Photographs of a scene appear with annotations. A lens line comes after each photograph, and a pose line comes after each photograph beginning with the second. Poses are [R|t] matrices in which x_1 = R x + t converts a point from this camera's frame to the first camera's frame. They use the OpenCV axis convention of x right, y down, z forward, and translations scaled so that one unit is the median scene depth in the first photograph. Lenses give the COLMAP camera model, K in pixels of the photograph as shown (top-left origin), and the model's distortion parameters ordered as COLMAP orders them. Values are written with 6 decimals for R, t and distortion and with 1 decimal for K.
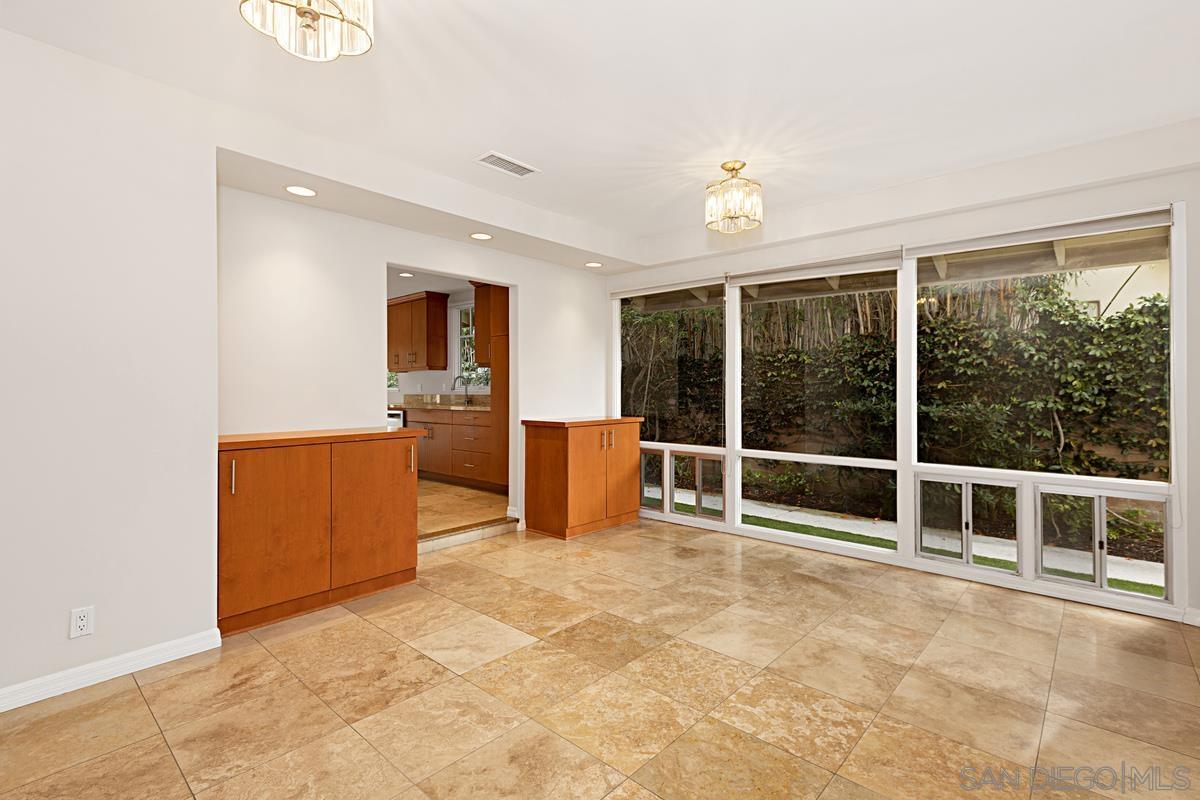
lens RADIAL K [[543.4, 0, 595.3], [0, 543.4, 393.9], [0, 0, 1]] dist [0.007196, -0.001286]
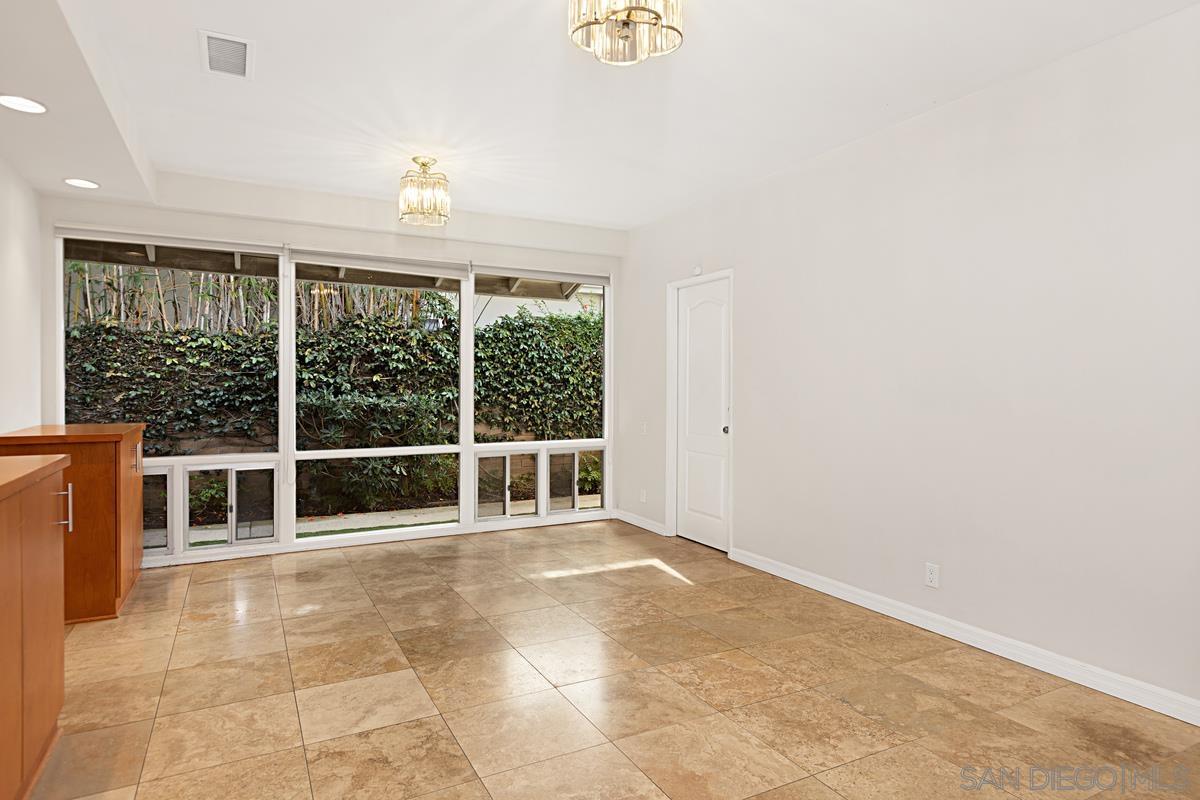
lens RADIAL K [[657.6, 0, 592.9], [0, 657.6, 390.5], [0, 0, 1]] dist [-0.000879, -0.002736]
pose [[0.372709, -0.011974, 0.927871, -0.748676], [0.005505, 0.999928, 0.010692, -0.006386], [-0.927932, 0.001123, 0.372748, 0.253041]]
